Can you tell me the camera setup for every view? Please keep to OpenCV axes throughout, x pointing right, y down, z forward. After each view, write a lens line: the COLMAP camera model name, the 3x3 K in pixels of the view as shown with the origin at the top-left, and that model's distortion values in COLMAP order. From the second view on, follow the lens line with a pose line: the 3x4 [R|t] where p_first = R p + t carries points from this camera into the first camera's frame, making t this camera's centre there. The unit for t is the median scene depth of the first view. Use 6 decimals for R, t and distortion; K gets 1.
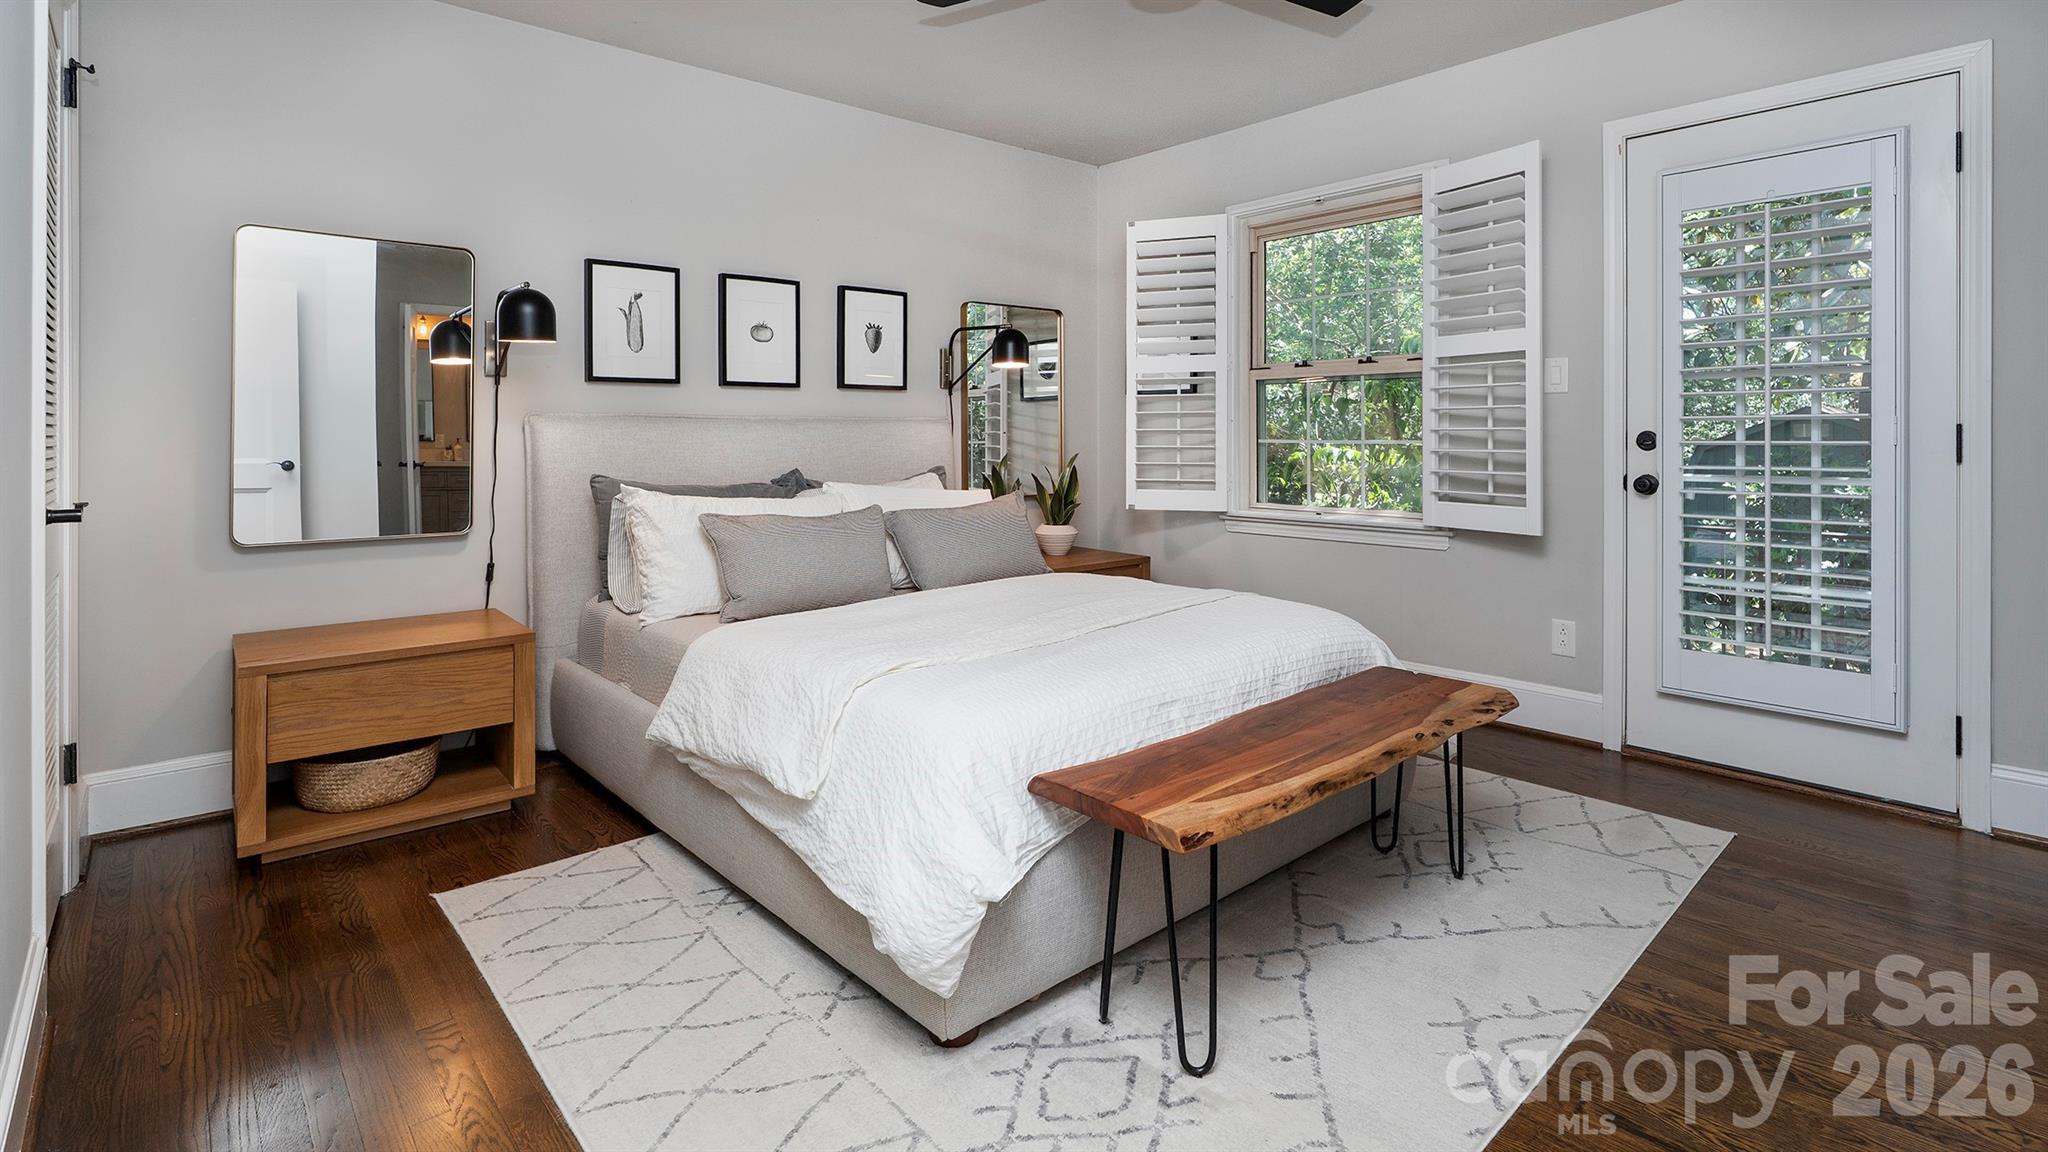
lens RADIAL K [[976.0, 0, 1023.4], [0, 976.0, 487.9], [0, 0, 1]] dist [-0.004311, -0.000520]
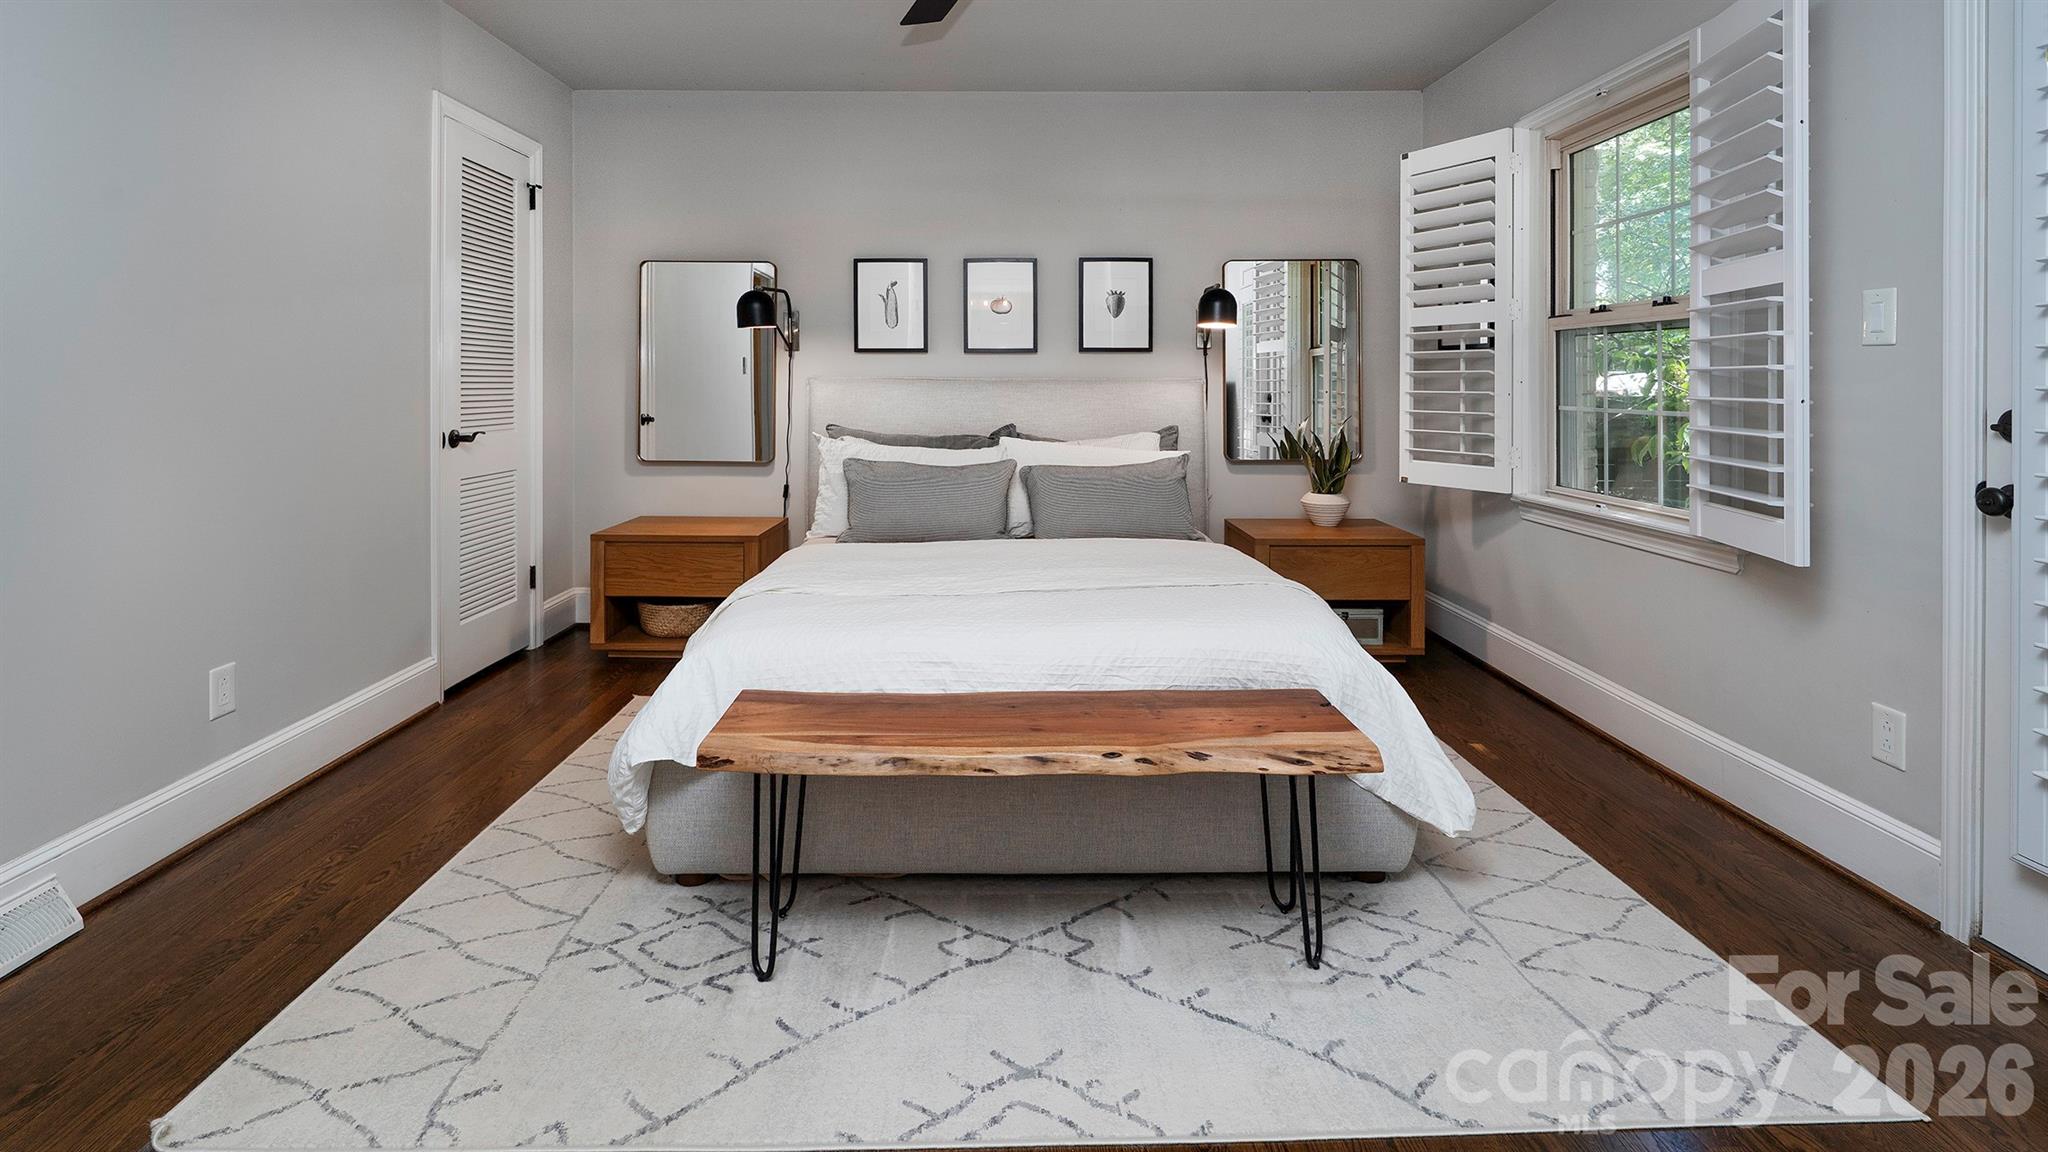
lens RADIAL K [[946.6, 0, 1018.2], [0, 946.6, 438.1], [0, 0, 1]] dist [-0.004939, -0.000819]
pose [[0.752793, 0.043649, -0.656809, 0.541935], [-0.040654, 0.998977, 0.019794, -0.027485], [0.657001, 0.011801, 0.753797, 0.180419]]
